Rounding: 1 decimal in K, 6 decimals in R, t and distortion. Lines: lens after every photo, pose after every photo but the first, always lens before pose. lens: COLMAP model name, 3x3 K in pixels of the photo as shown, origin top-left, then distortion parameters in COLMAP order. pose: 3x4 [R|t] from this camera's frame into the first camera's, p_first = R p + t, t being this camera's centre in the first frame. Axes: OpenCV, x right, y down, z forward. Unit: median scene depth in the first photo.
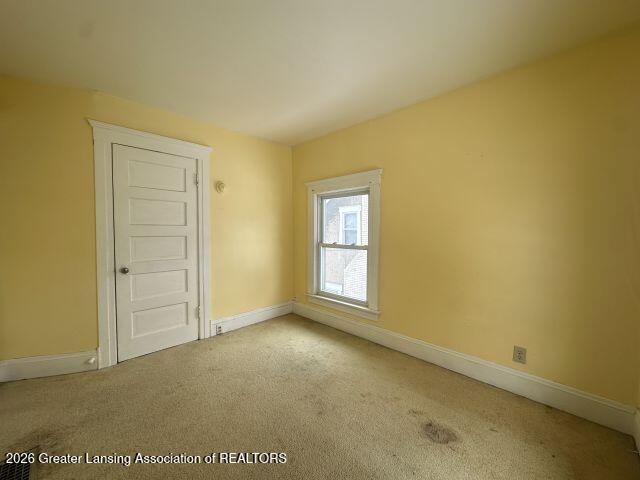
lens RADIAL K [[254.0, 0, 320.0], [0, 254.0, 240.0], [0, 0, 1]] dist [-0.000435, -0.000275]
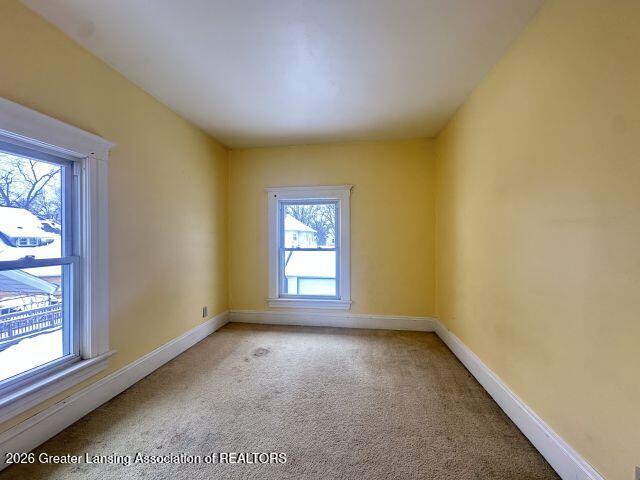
lens RADIAL K [[254.0, 0, 320.0], [0, 254.0, 240.0], [0, 0, 1]] dist [-0.000435, -0.000275]
pose [[-0.602786, -0.003114, 0.797897, -0.949803], [0.029893, 0.999202, 0.026482, -0.020921], [-0.797343, 0.039814, -0.602212, 1.407953]]
